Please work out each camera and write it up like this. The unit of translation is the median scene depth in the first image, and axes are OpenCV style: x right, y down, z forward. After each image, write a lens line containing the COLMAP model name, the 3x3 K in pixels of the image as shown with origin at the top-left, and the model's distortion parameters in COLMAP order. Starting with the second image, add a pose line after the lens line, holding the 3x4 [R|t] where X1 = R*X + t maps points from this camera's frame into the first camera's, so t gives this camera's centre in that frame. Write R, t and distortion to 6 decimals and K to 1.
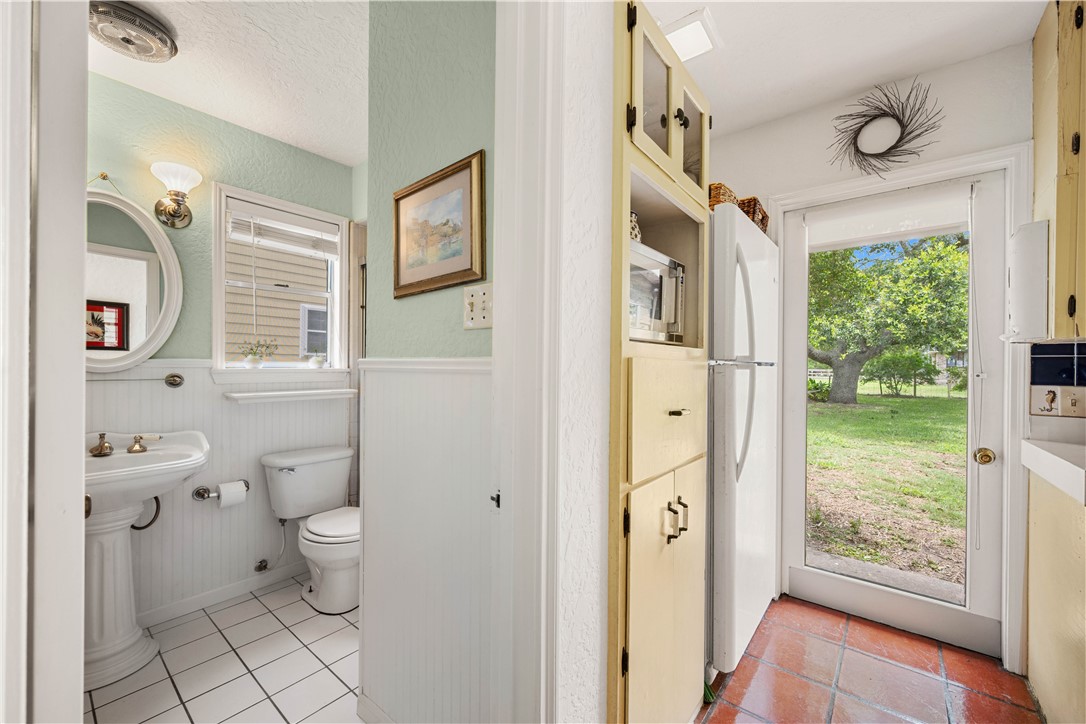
lens RADIAL K [[424.6, 0, 544.6], [0, 424.6, 360.1], [0, 0, 1]] dist [-0.003761, -0.000334]
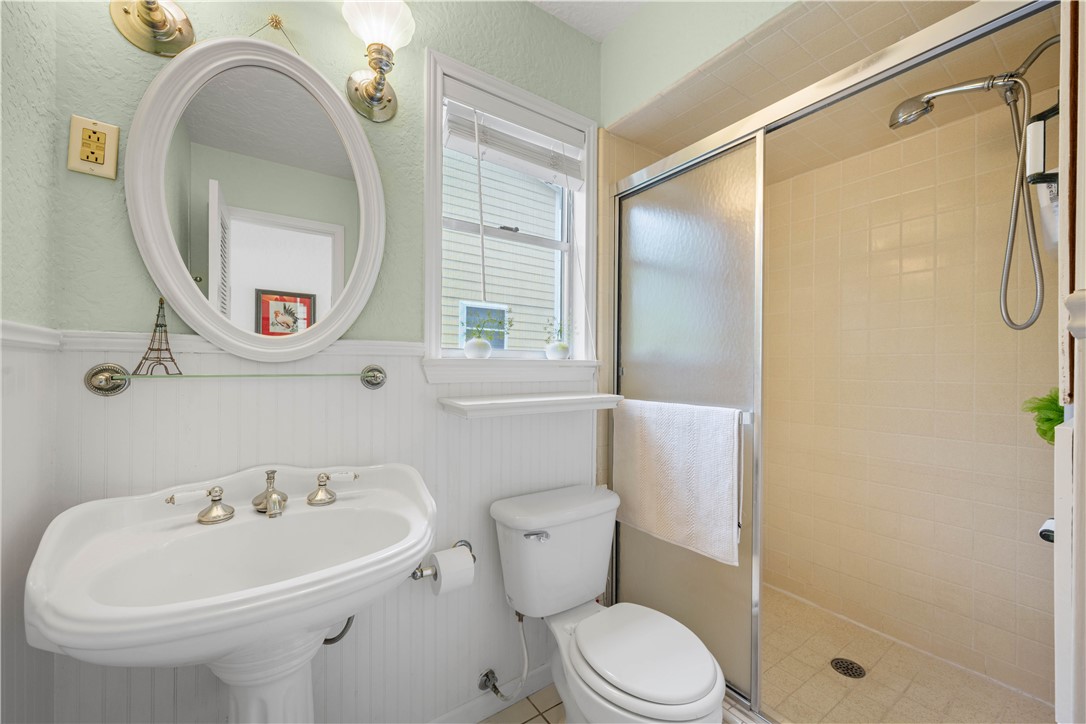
lens RADIAL K [[424.6, 0, 544.6], [0, 424.6, 360.1], [0, 0, 1]] dist [-0.003761, -0.000334]
pose [[0.959529, -0.000250, -0.281611, -0.453622], [-0.000088, 0.999999, -0.001188, 0.023996], [0.281611, 0.001165, 0.959528, 0.472258]]
